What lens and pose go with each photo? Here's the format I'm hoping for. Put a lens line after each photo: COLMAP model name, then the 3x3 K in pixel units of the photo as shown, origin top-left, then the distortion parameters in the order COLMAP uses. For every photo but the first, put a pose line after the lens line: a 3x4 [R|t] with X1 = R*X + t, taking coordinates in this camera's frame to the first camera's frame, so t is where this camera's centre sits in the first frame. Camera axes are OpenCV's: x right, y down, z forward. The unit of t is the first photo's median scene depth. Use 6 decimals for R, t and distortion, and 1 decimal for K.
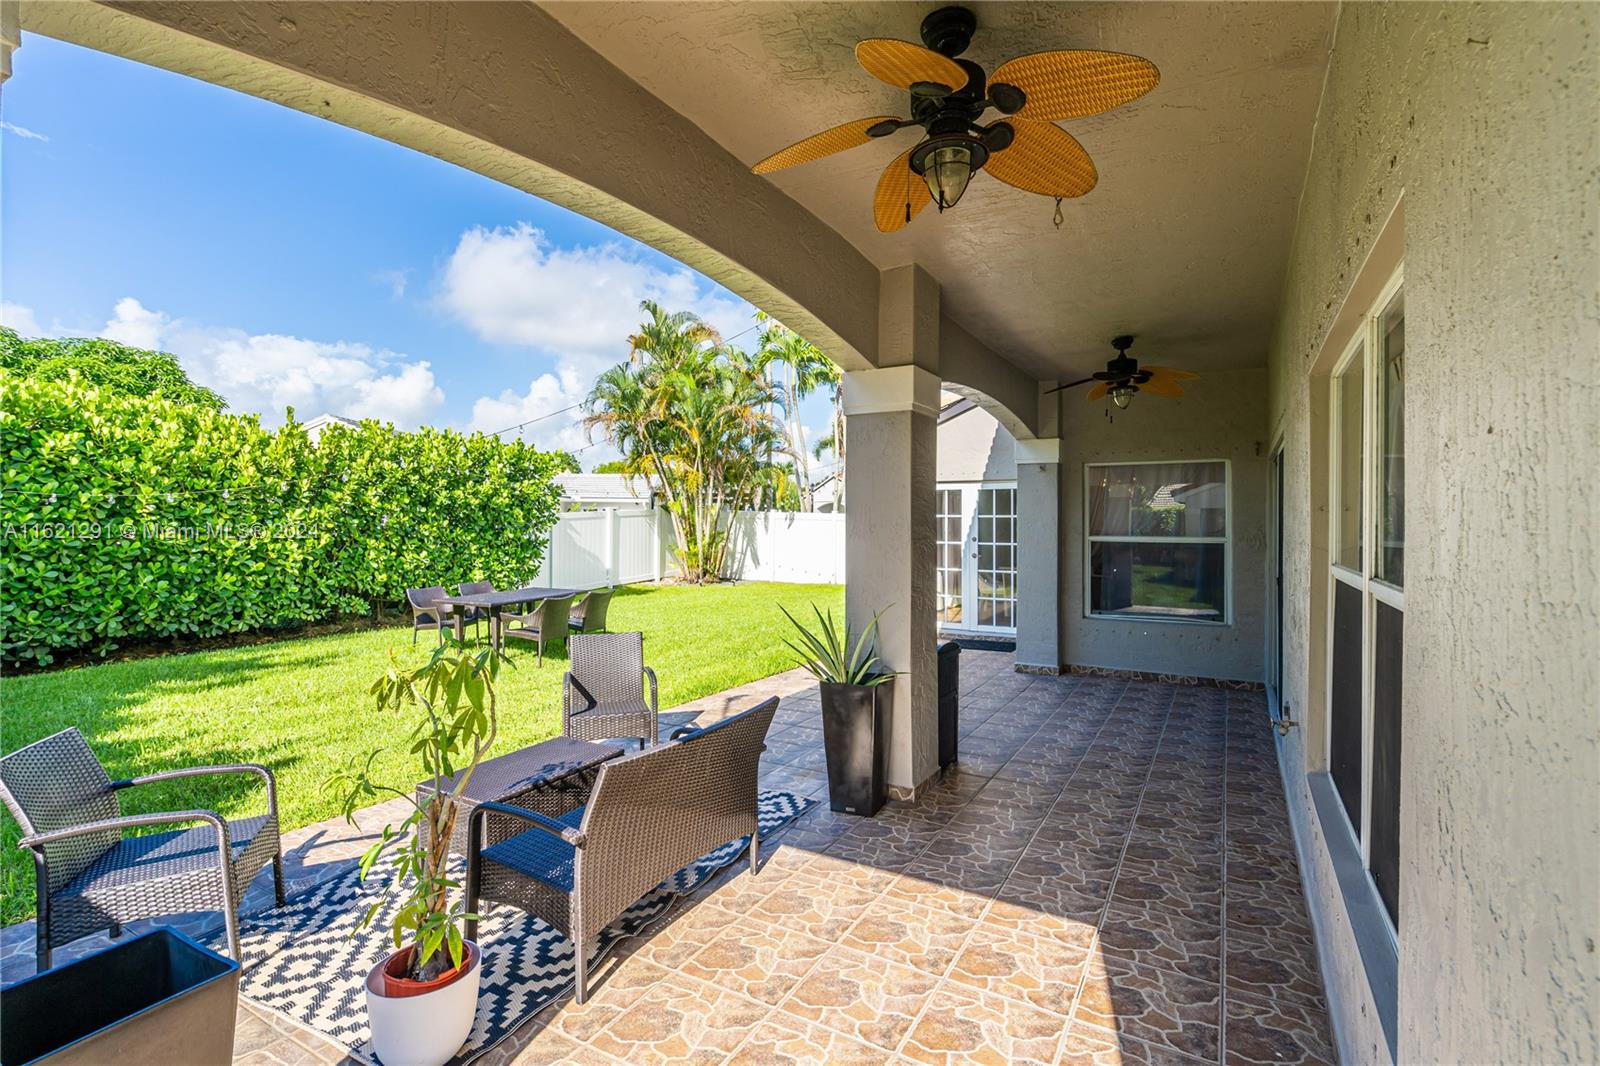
lens RADIAL K [[735.2, 0, 816.9], [0, 735.2, 530.9], [0, 0, 1]] dist [-0.000233, 0.000230]
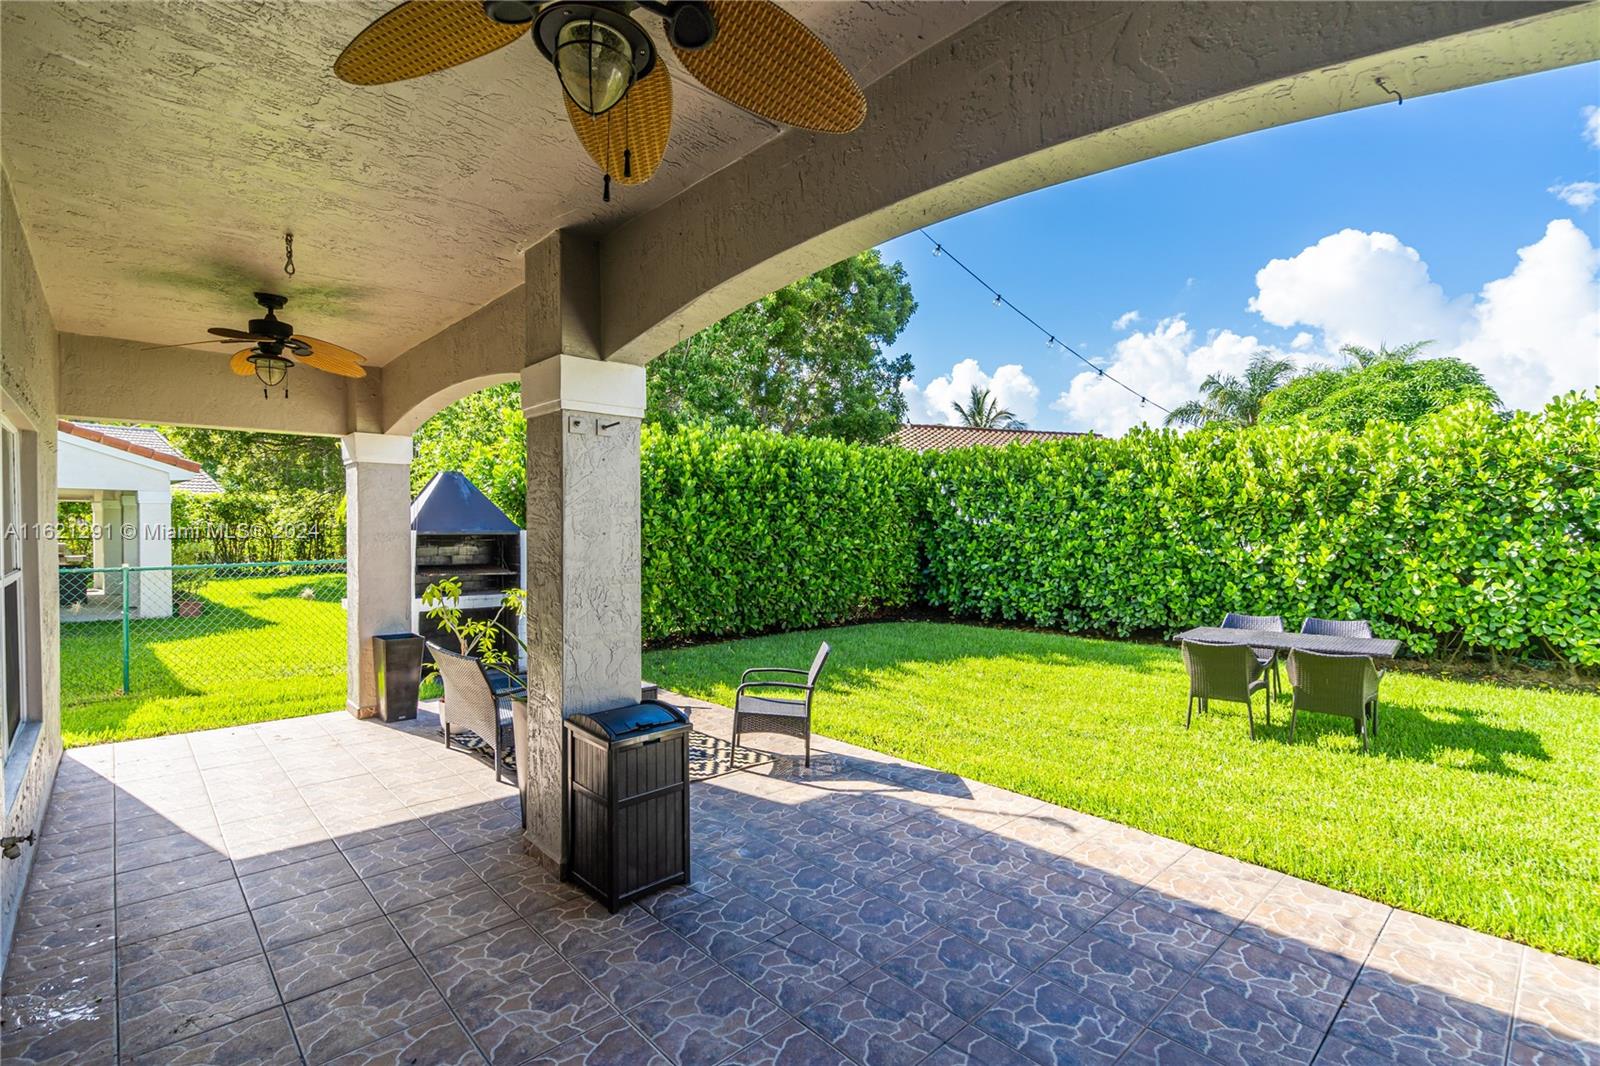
lens RADIAL K [[735.2, 0, 816.9], [0, 735.2, 530.9], [0, 0, 1]] dist [-0.000233, 0.000230]
pose [[-0.292839, 0.000297, -0.956162, 0.410445], [-0.011727, 0.999924, 0.003902, -0.016750], [0.956090, 0.012356, -0.292813, 0.733459]]
